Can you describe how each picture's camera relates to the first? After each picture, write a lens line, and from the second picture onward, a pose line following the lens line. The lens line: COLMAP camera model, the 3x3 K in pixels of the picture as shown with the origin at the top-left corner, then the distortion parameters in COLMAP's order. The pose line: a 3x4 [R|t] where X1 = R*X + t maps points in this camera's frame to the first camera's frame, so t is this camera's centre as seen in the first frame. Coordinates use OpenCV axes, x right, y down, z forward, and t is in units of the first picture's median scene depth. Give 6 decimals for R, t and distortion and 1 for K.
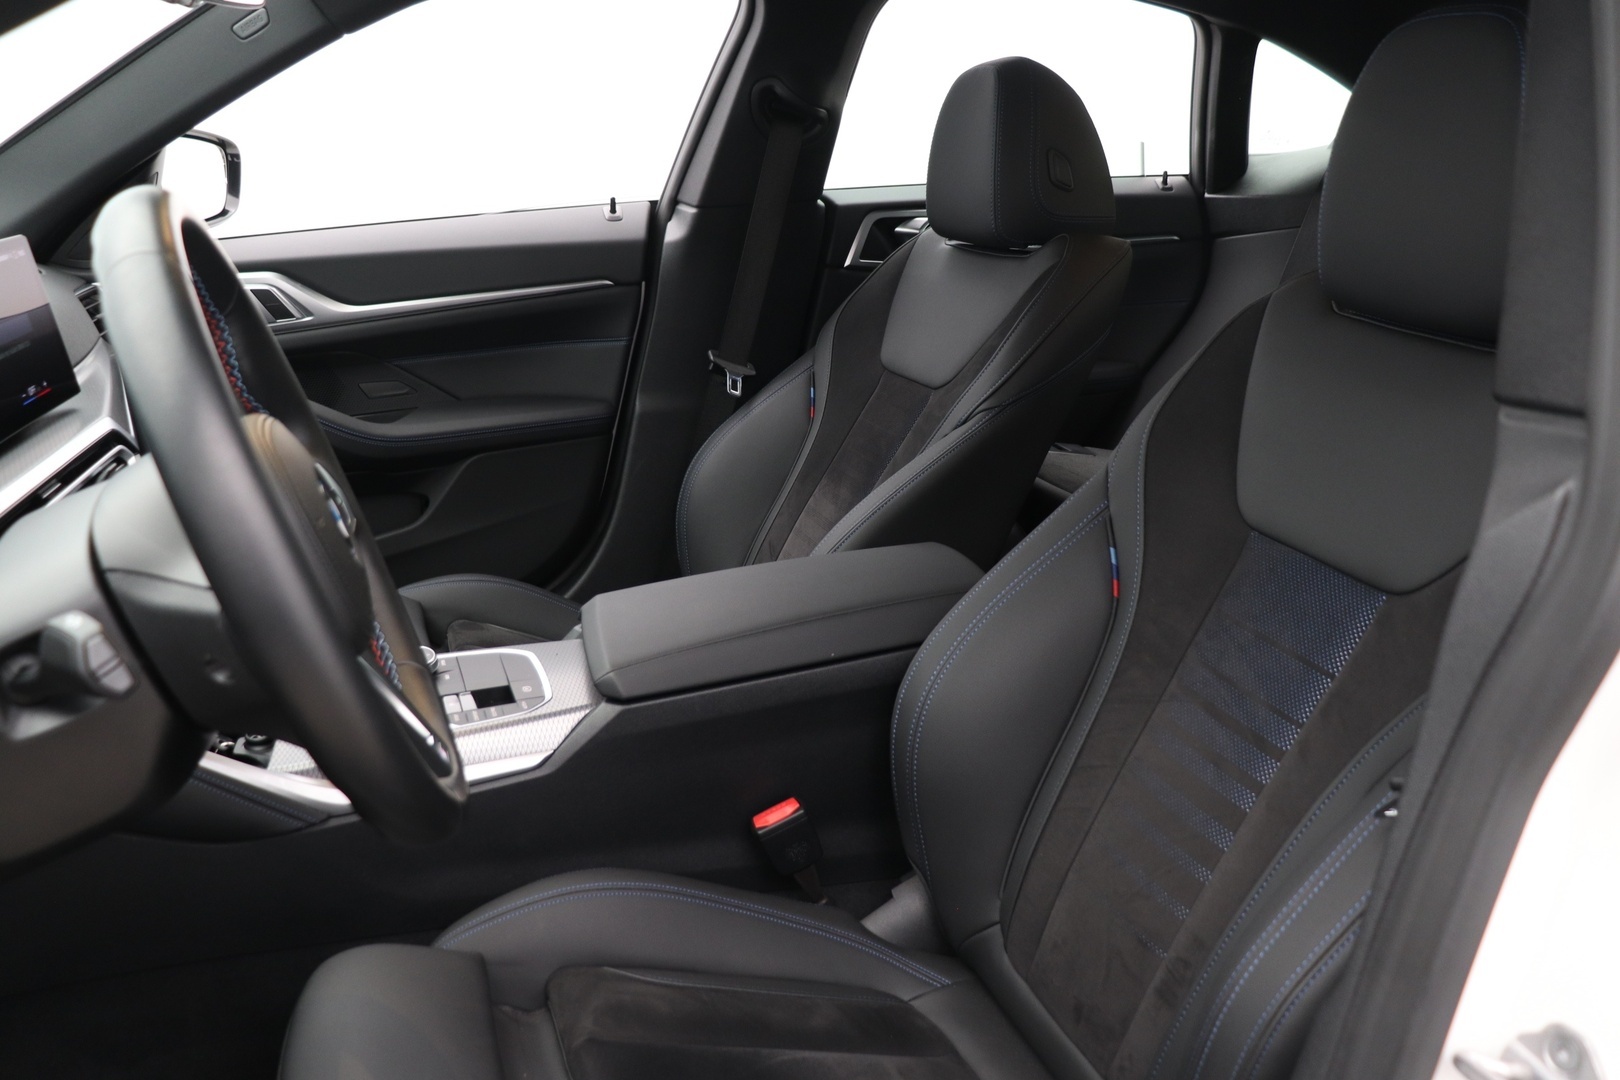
lens RADIAL K [[1348.7, 0, 820.5], [0, 1348.7, 556.1], [0, 0, 1]] dist [-0.167007, 0.150704]
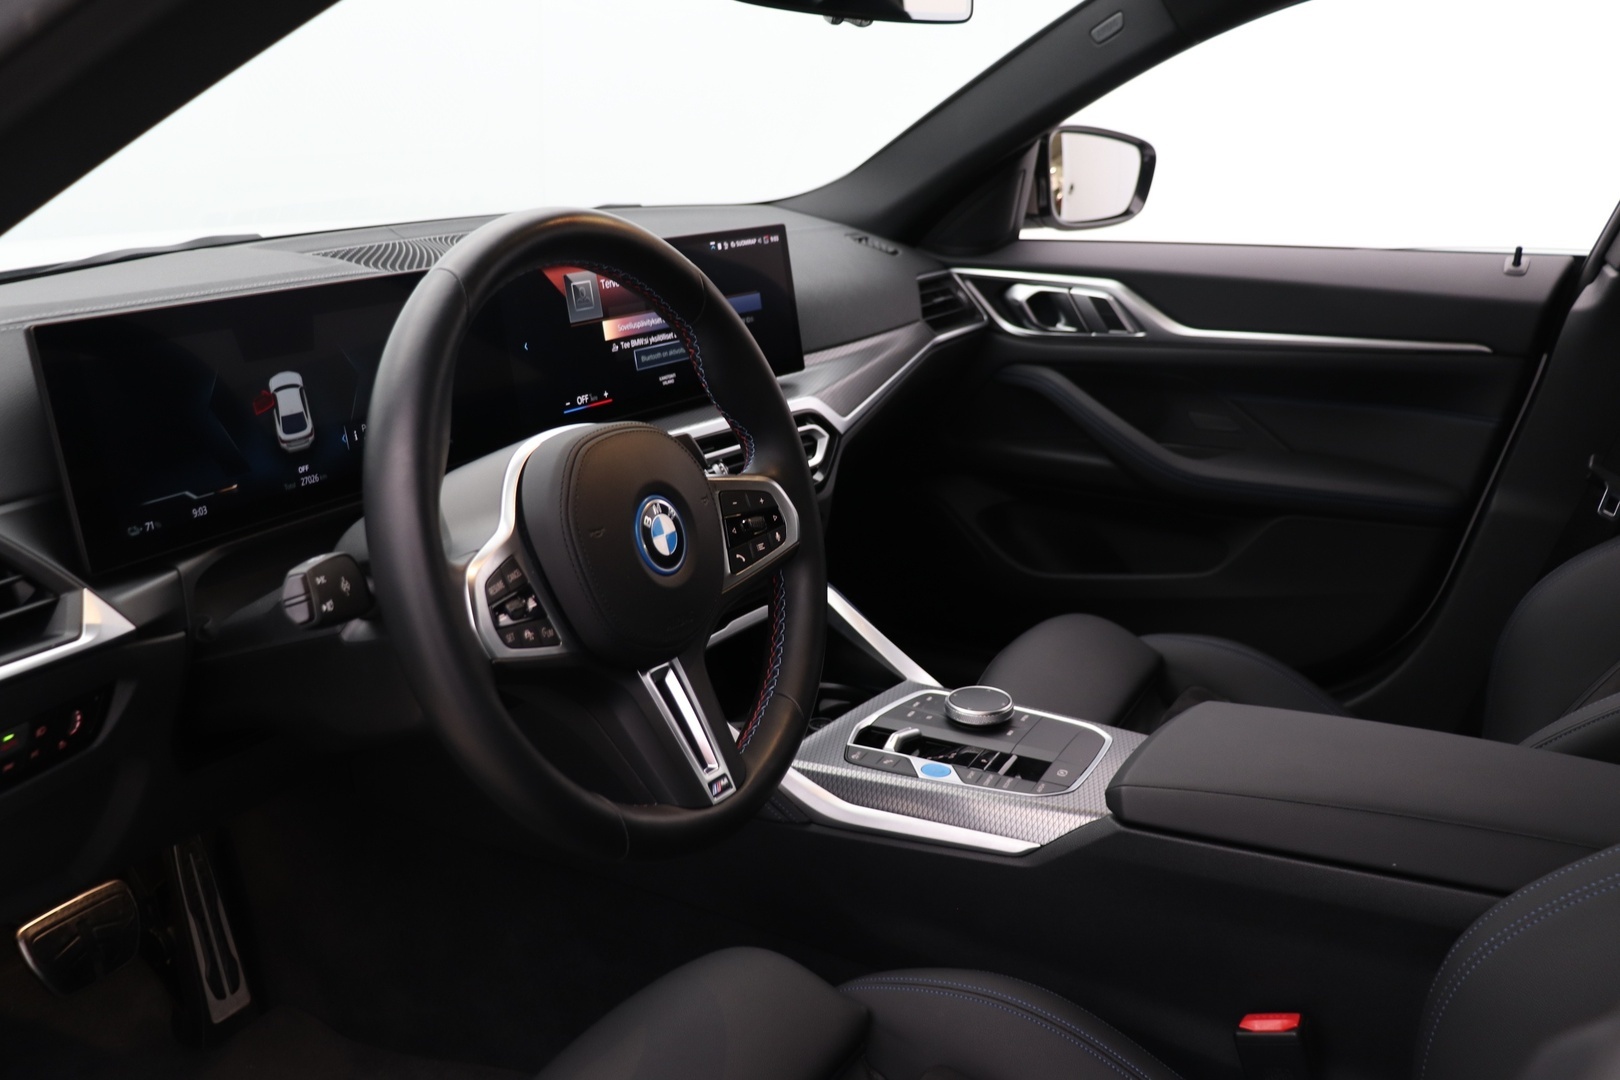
lens RADIAL K [[1486.2, 0, 808.7], [0, 1486.2, 524.0], [0, 0, 1]] dist [-0.110938, 0.000000]
pose [[0.661977, 0.225476, -0.714806, 0.225960], [-0.251898, 0.965134, 0.071158, -0.060092], [0.705928, 0.132953, 0.695693, 0.104338]]
